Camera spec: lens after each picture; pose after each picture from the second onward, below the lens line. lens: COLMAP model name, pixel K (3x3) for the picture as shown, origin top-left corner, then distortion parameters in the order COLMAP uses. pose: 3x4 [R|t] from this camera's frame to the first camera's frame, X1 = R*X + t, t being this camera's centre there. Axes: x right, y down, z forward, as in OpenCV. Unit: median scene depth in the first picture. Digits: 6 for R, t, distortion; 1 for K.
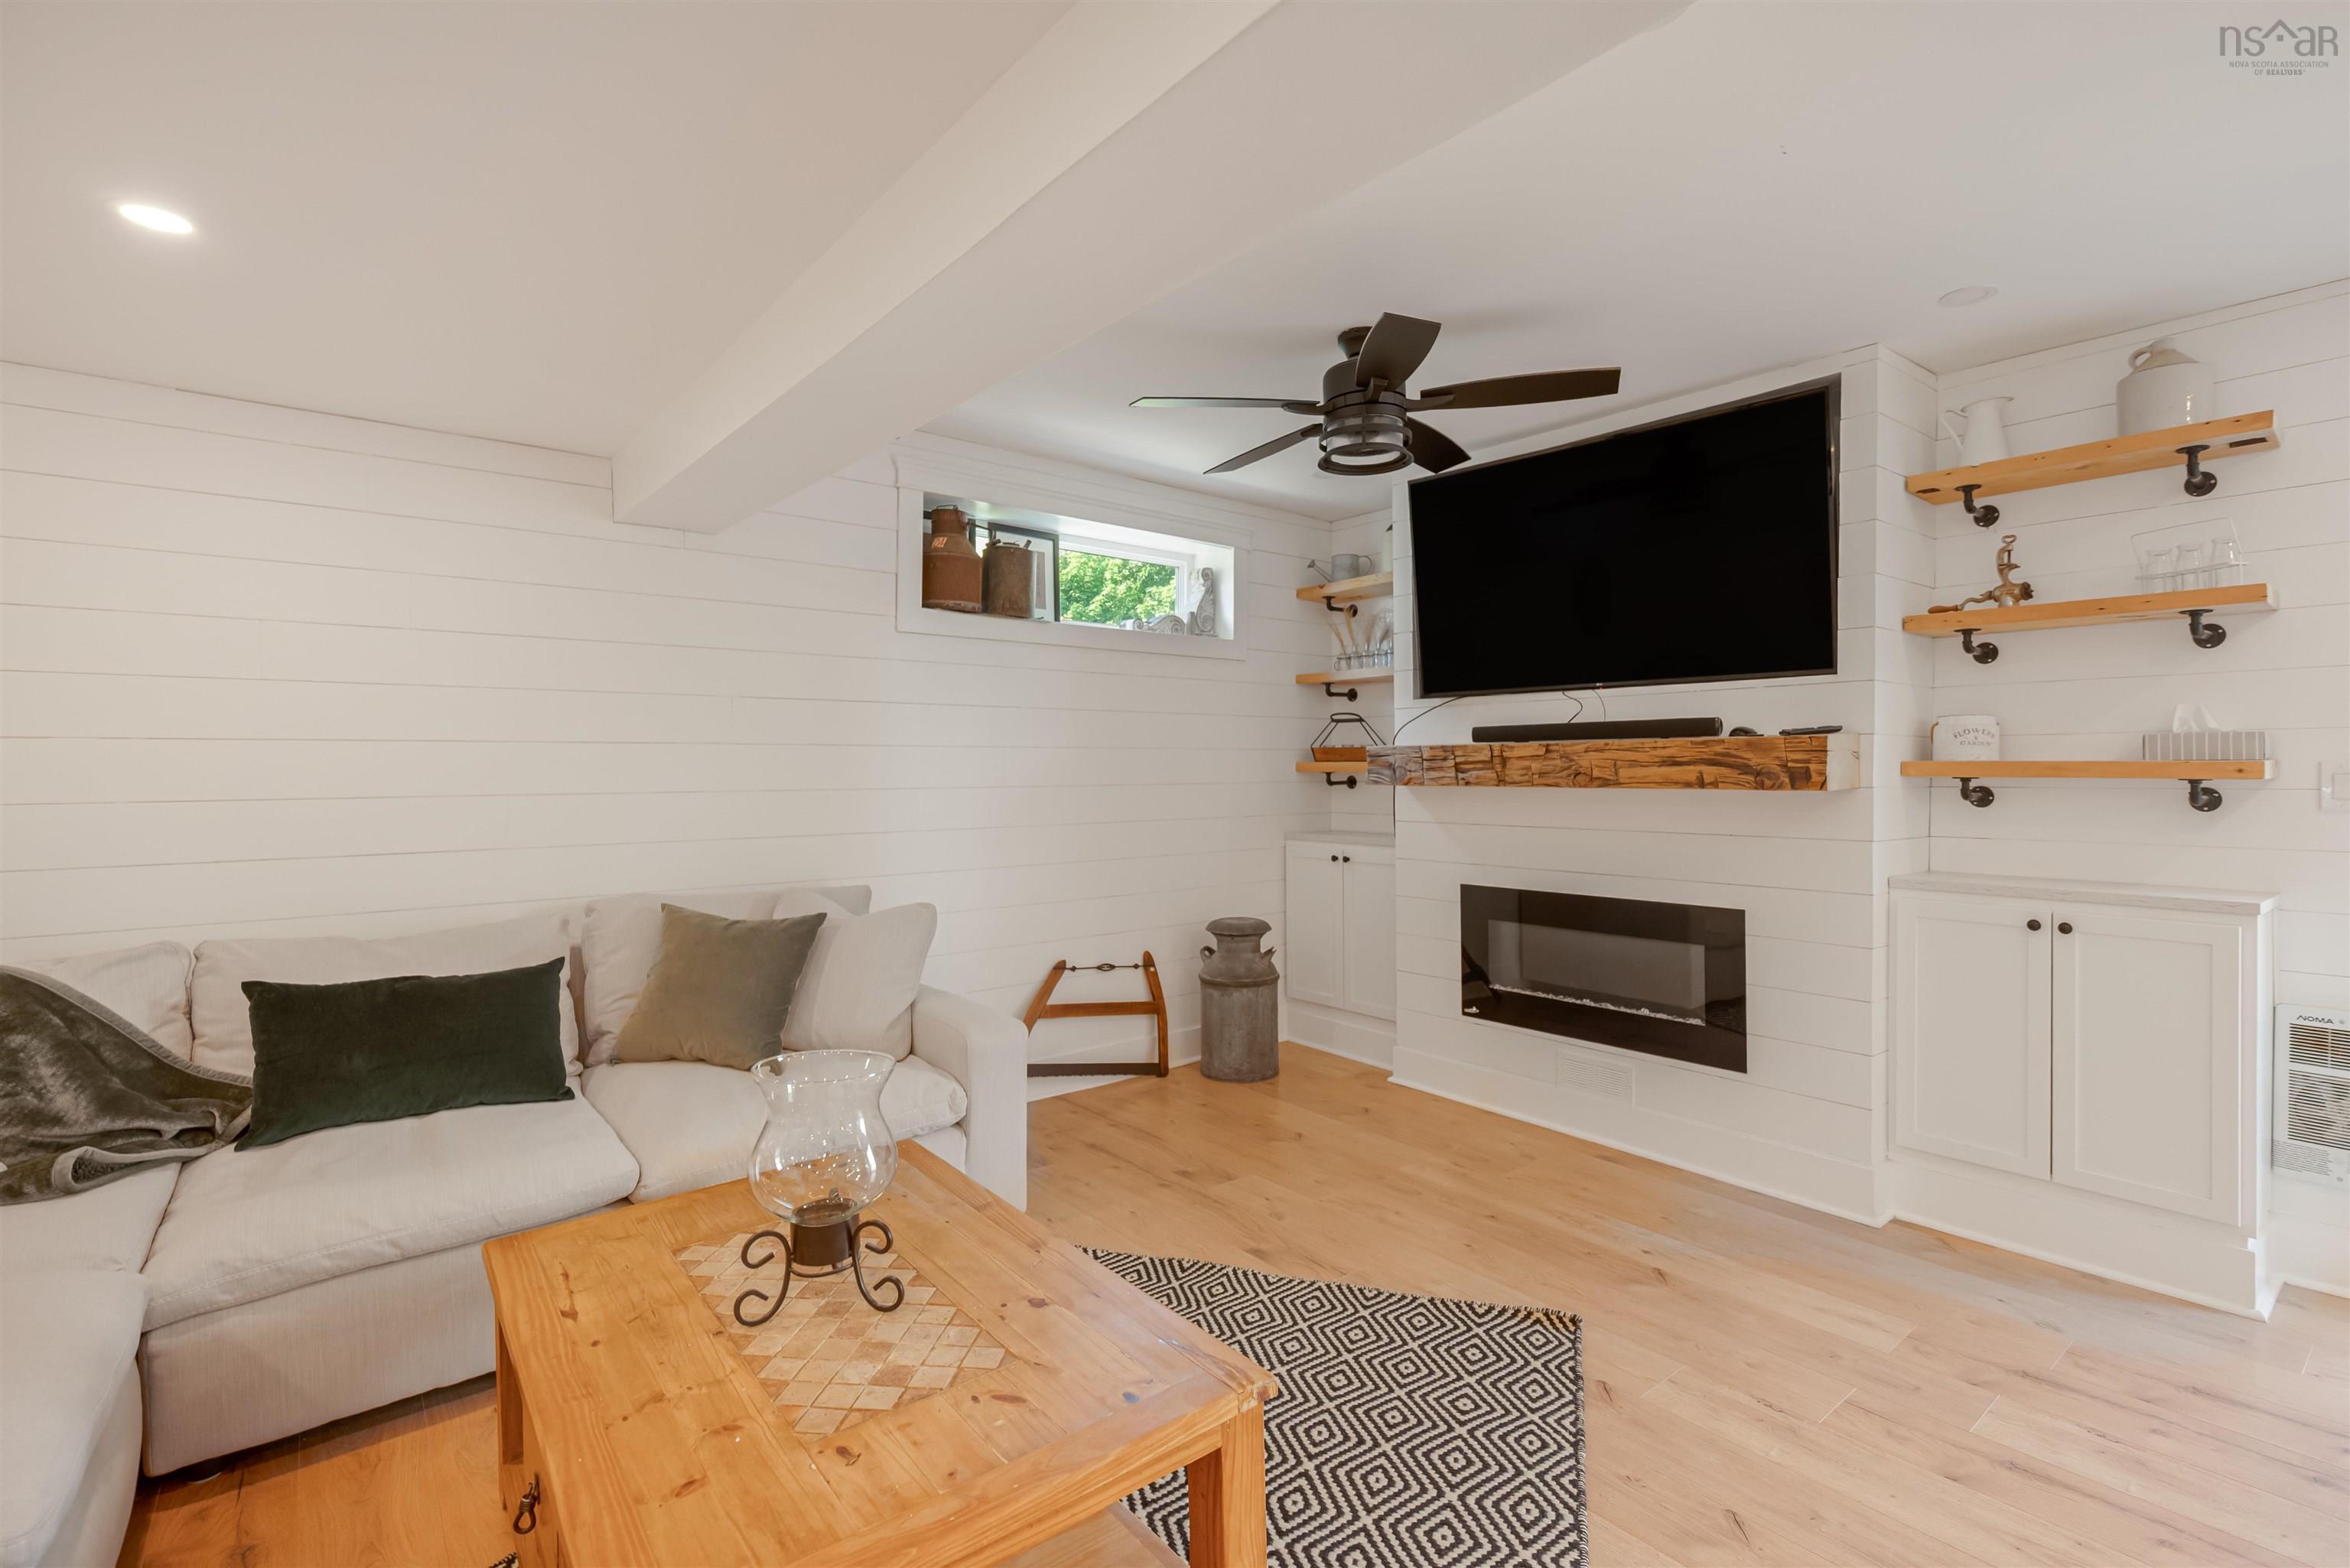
lens RADIAL K [[1067.0, 0, 1193.1], [0, 1067.0, 771.3], [0, 0, 1]] dist [0.004624, -0.002348]
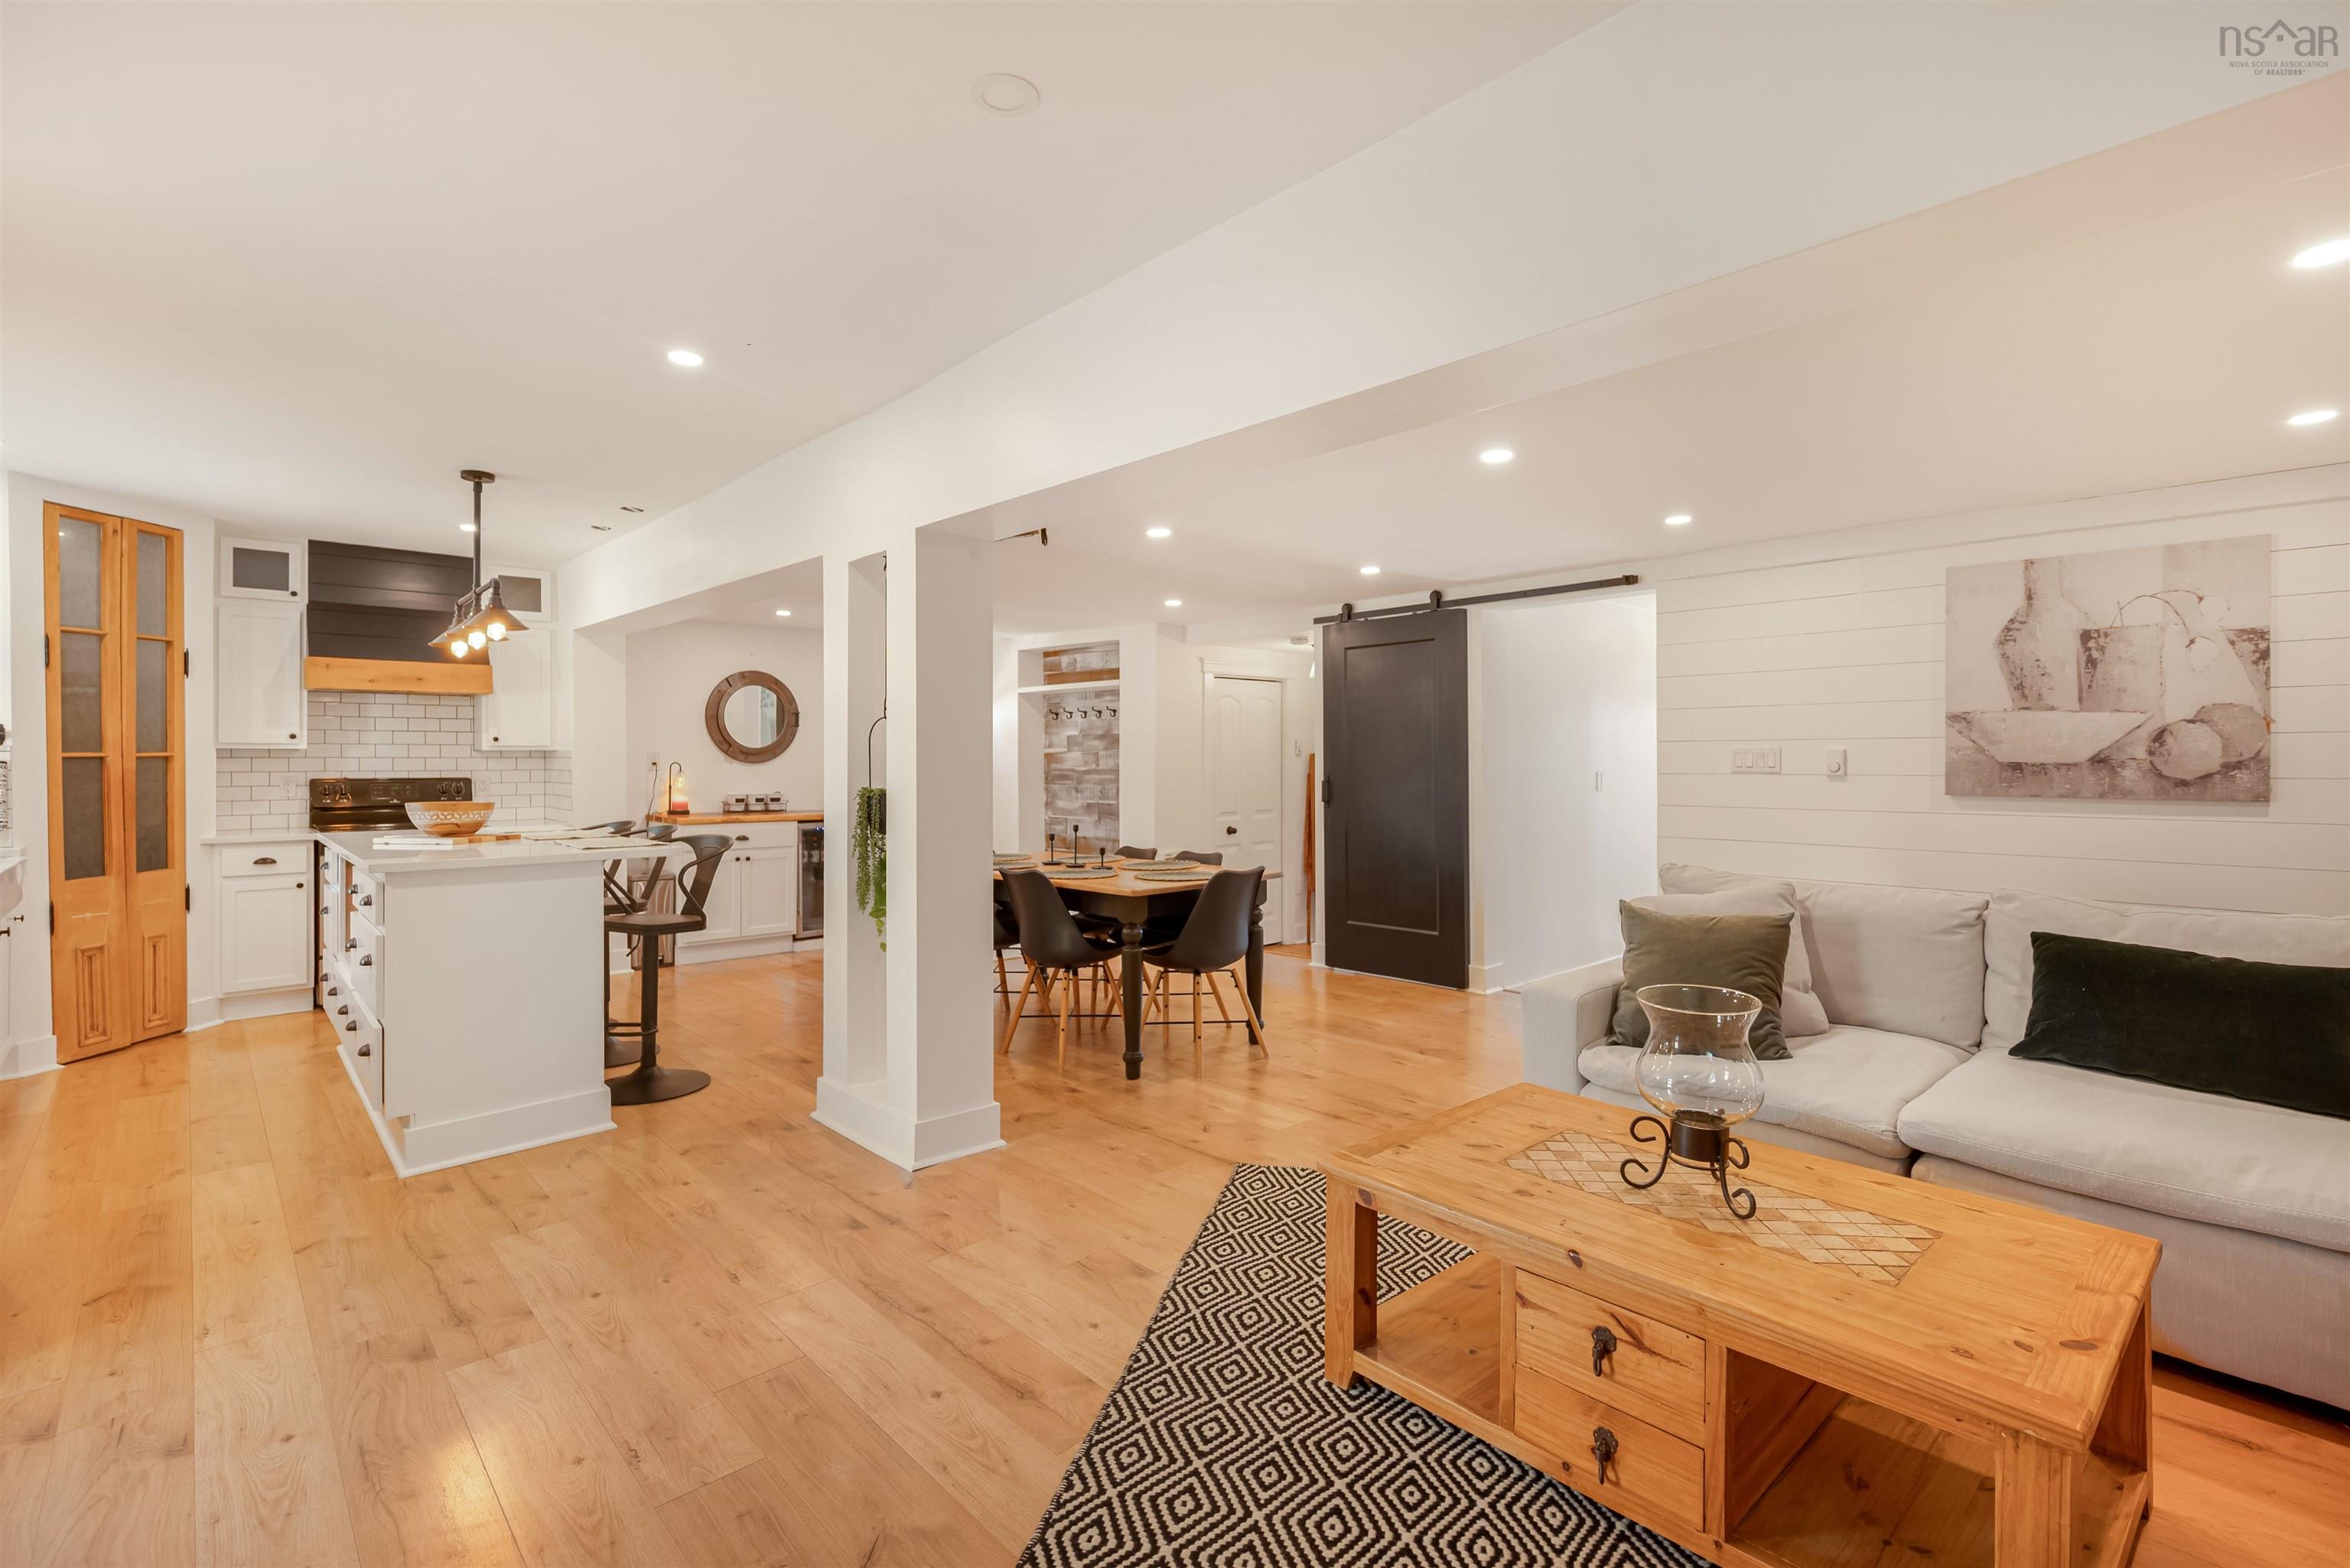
lens RADIAL K [[1067.0, 0, 1179.2], [0, 1067.0, 755.3], [0, 0, 1]] dist [0.004624, -0.002348]
pose [[-0.997807, 0.006714, -0.065852, 0.162217], [0.006907, 0.999973, -0.002700, -0.001821], [0.065833, -0.003149, -0.997826, 1.089905]]
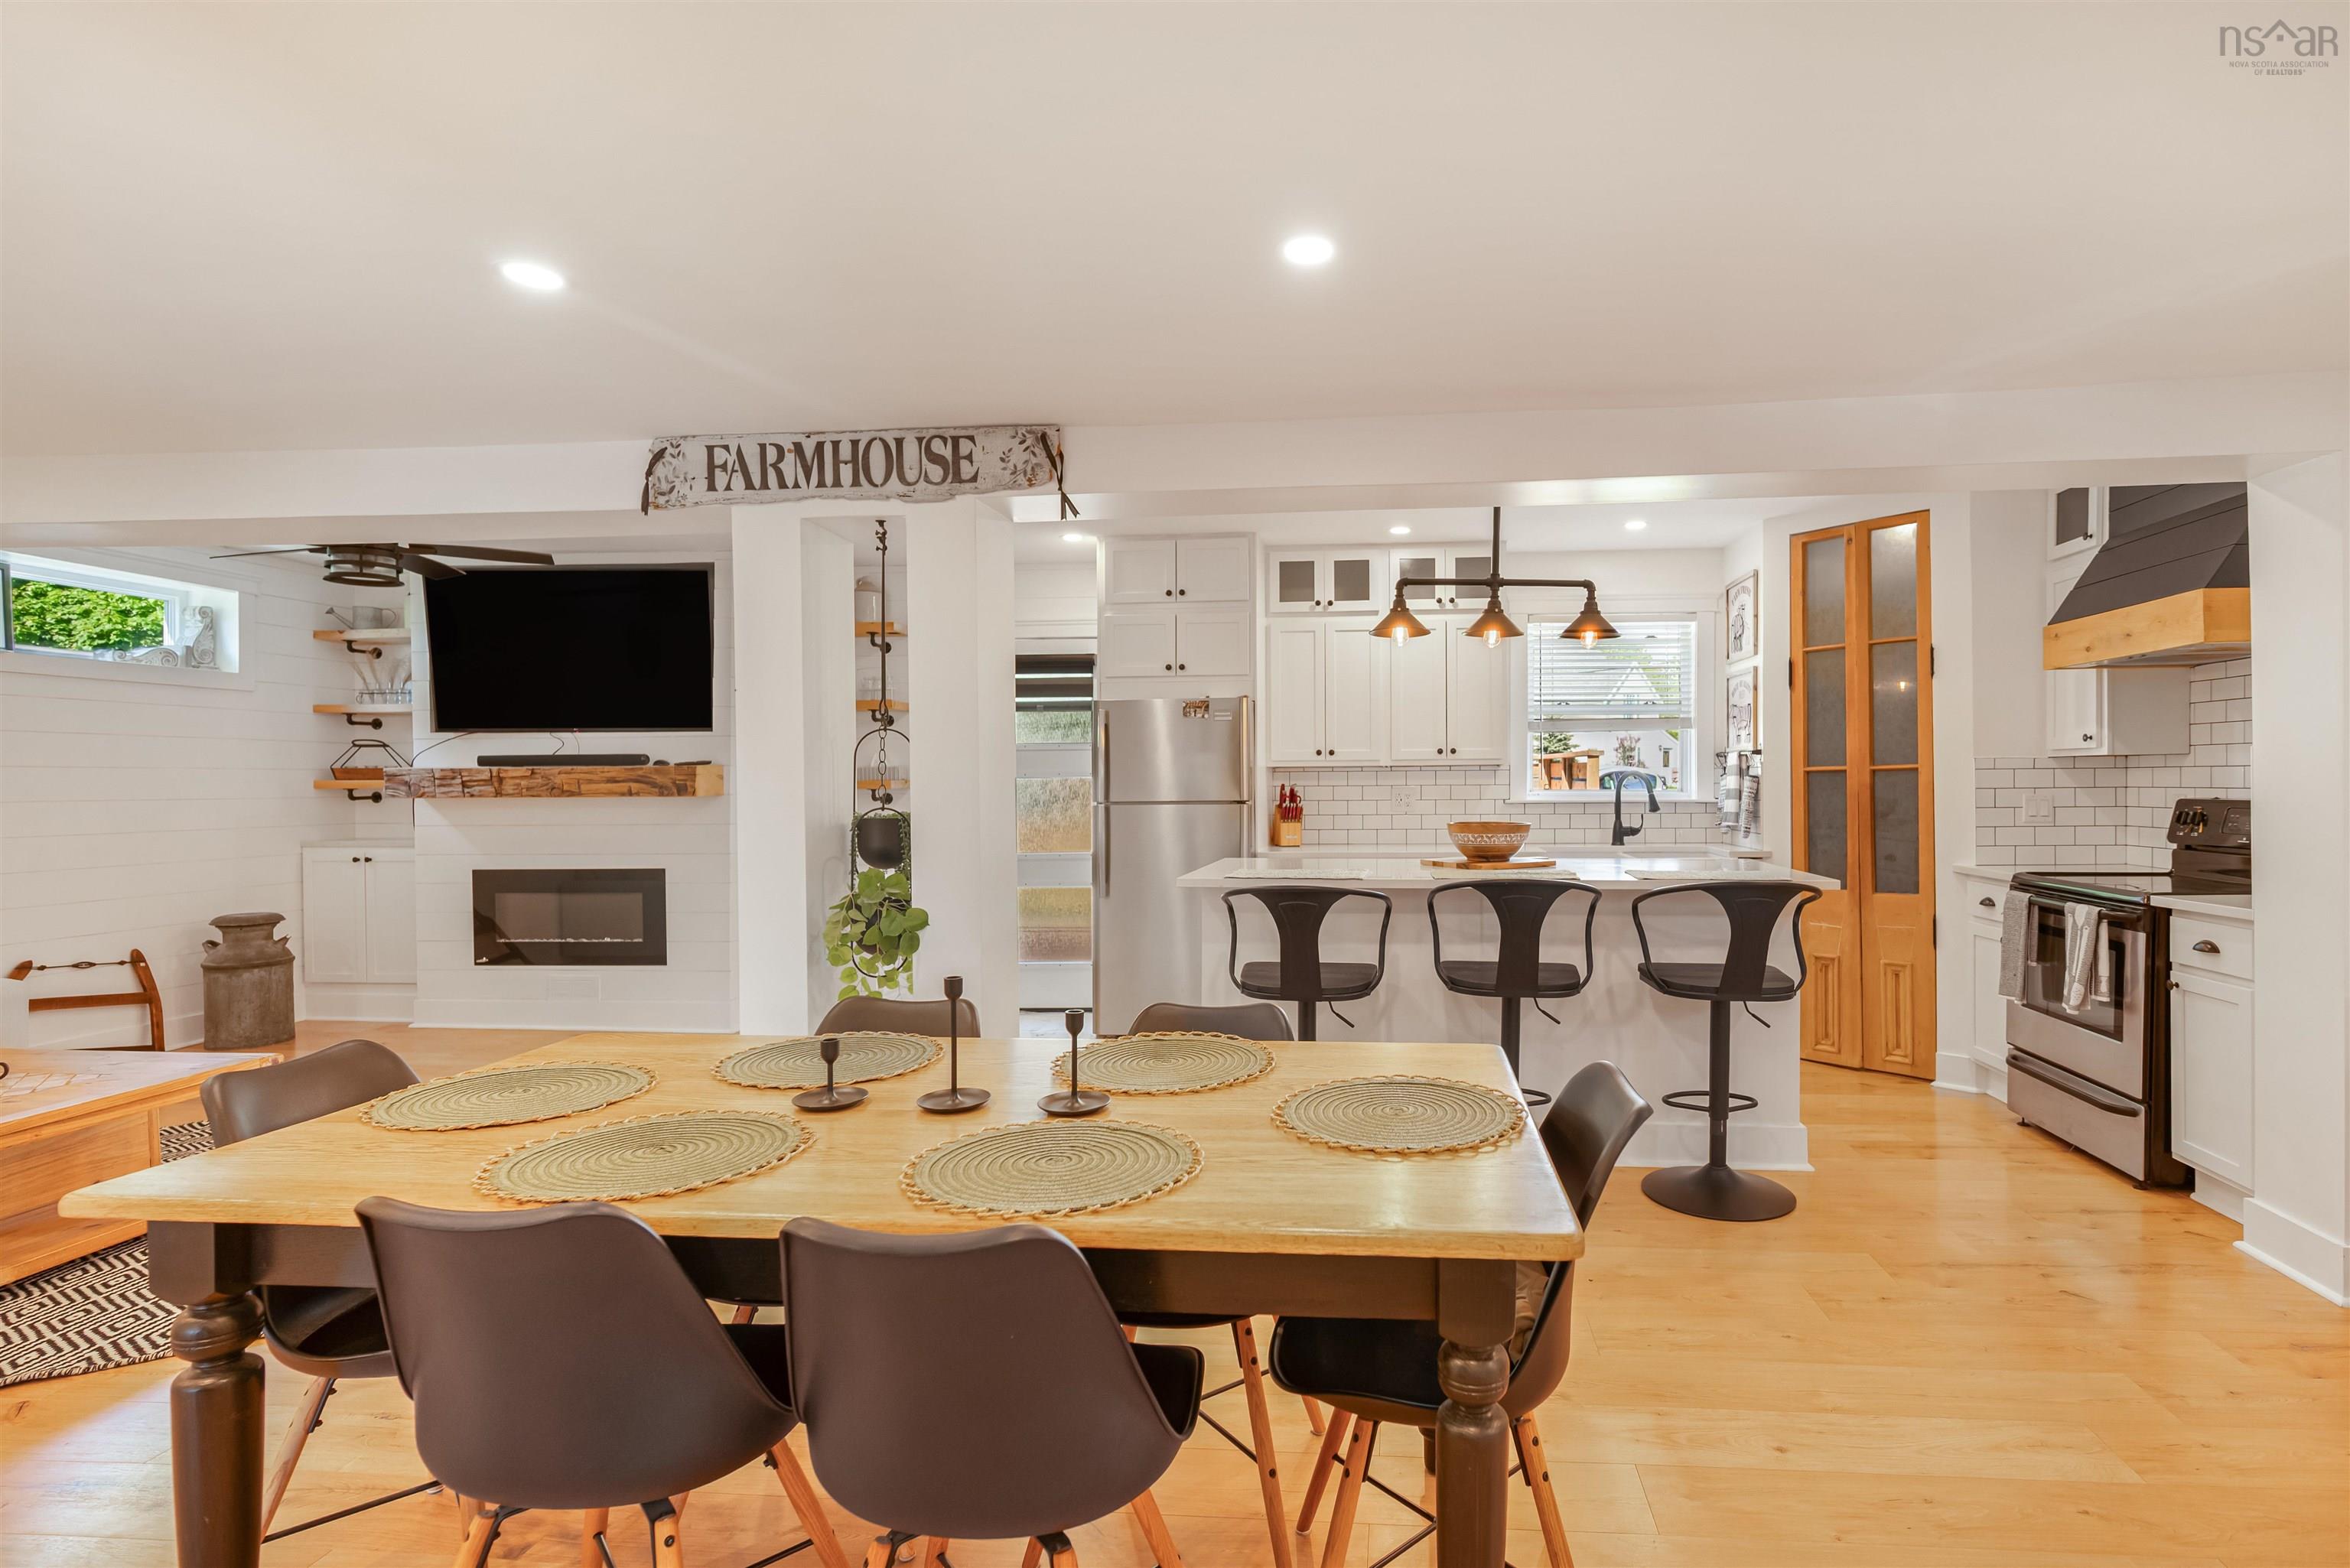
lens RADIAL K [[1125.2, 0, 1326.9], [0, 1125.2, 792.4], [0, 0, 1]] dist [-0.002827, 0.000192]
pose [[0.685123, -0.007456, 0.728390, -0.058132], [0.004774, 0.999972, 0.005745, 0.004695], [-0.728412, -0.000458, 0.685139, -0.974100]]
